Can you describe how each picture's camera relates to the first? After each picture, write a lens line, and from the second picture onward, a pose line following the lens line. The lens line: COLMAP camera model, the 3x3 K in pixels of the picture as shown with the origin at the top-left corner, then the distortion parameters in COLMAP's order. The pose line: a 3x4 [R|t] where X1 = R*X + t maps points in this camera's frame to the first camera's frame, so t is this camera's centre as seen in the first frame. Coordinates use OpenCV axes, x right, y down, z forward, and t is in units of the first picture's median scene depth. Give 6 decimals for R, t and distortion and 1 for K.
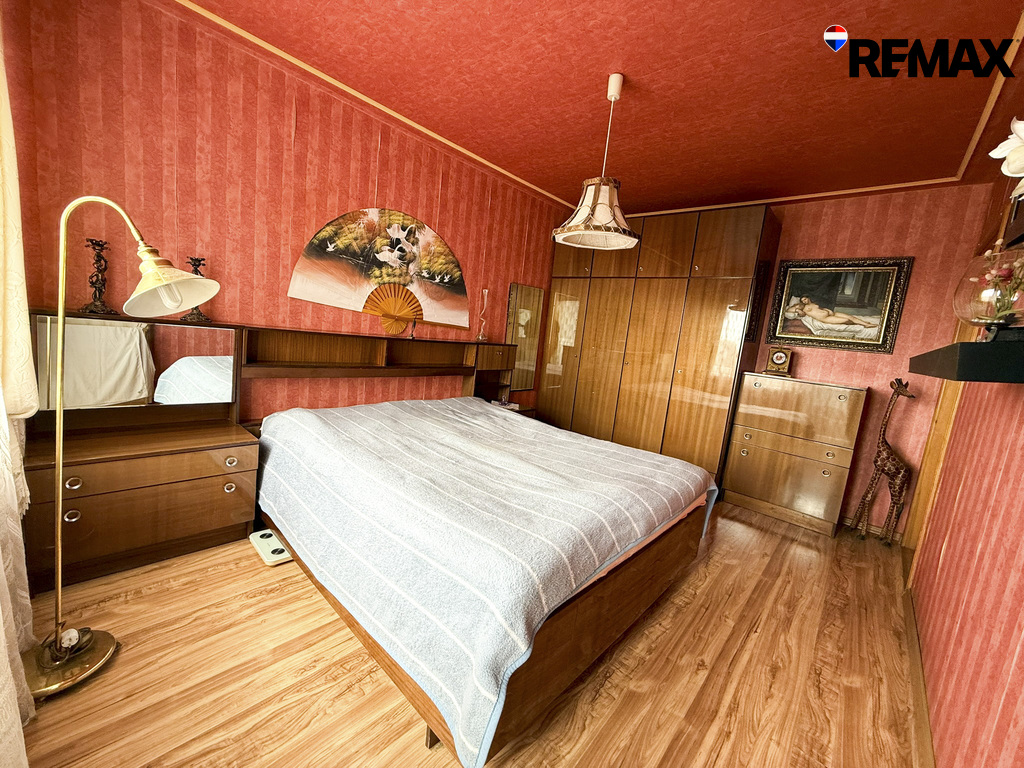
lens RADIAL K [[405.5, 0, 512.2], [0, 405.5, 381.8], [0, 0, 1]] dist [-0.001141, -0.000414]
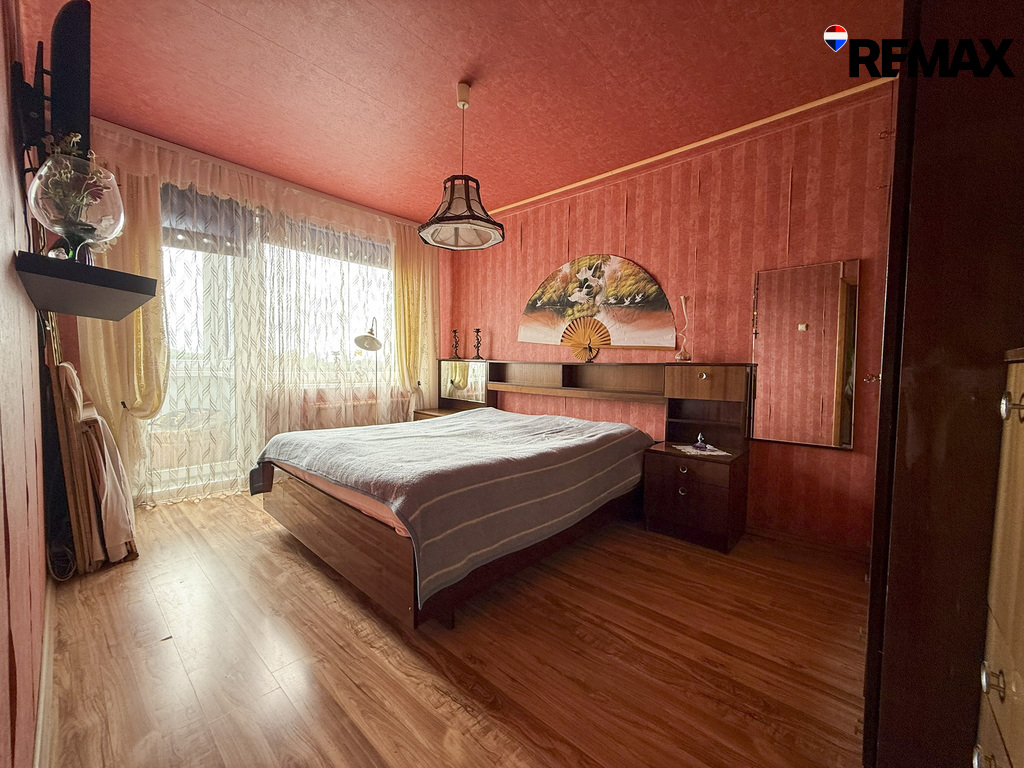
lens RADIAL K [[405.5, 0, 513.0], [0, 405.5, 382.2], [0, 0, 1]] dist [-0.001141, -0.000414]
pose [[0.008062, -0.057197, -0.998330, 0.843605], [-0.139571, 0.988526, -0.057762, 0.036189], [0.990179, 0.139803, -0.000013, 0.819814]]
